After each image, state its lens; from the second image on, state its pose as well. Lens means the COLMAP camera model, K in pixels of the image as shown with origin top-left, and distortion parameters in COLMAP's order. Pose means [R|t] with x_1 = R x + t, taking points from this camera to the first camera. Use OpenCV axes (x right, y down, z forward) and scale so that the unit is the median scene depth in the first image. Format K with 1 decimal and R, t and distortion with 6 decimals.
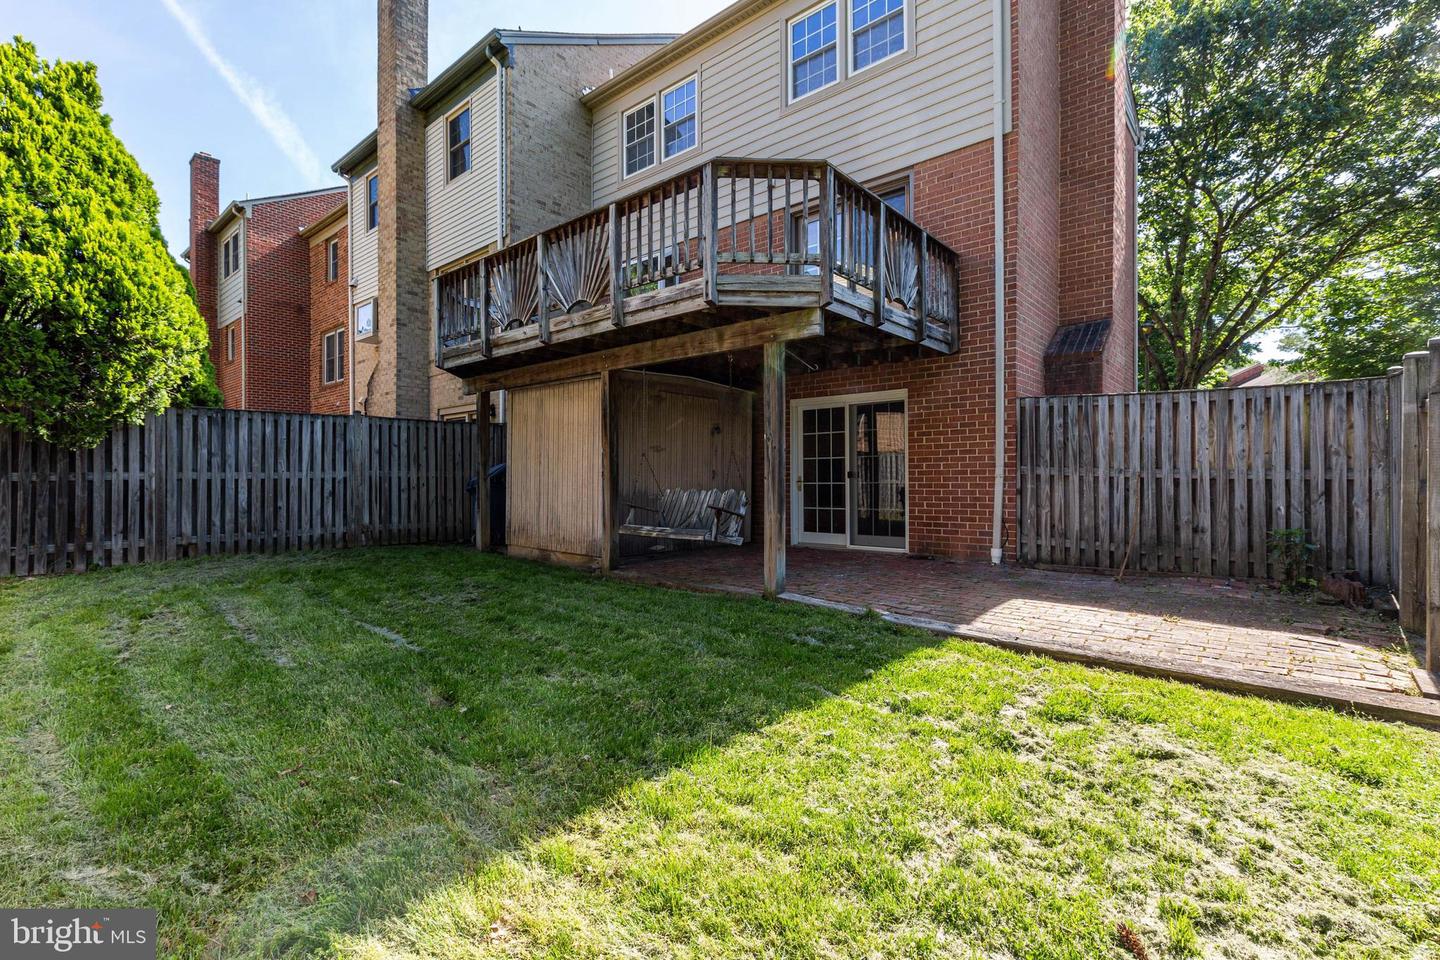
lens RADIAL K [[669.5, 0, 712.3], [0, 669.5, 476.3], [0, 0, 1]] dist [0.000781, 0.000284]
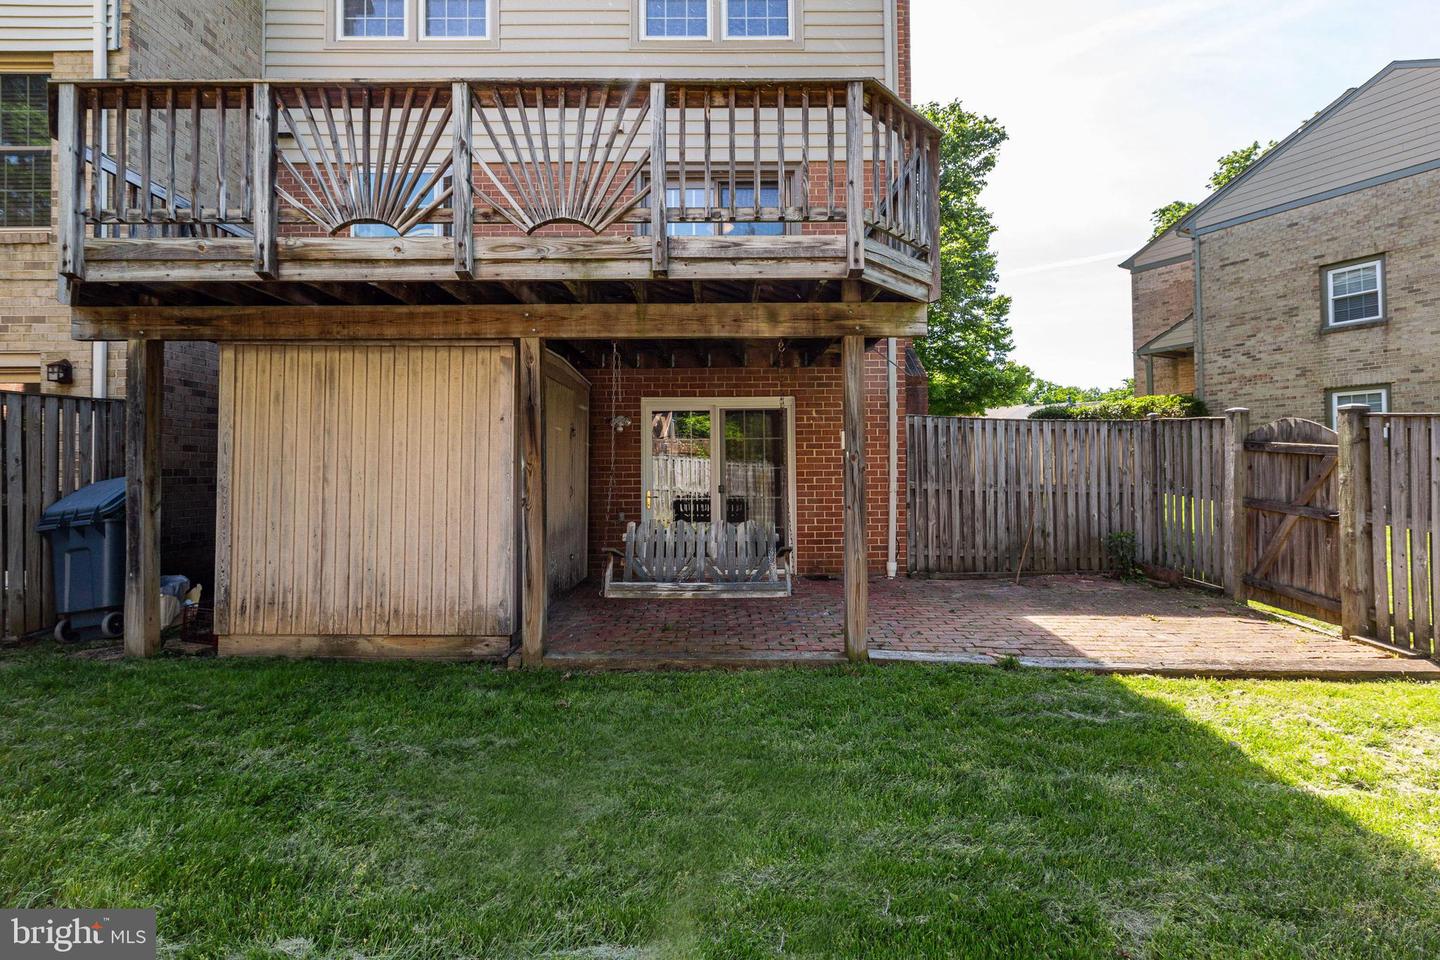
lens RADIAL K [[666.1, 0, 852.4], [0, 666.1, 459.6], [0, 0, 1]] dist [0.003447, 0.000628]
pose [[0.745173, 0.014867, 0.666706, -0.311055], [0.001422, 0.999714, -0.023882, -0.024243], [-0.666870, 0.018744, 0.744938, 0.297841]]
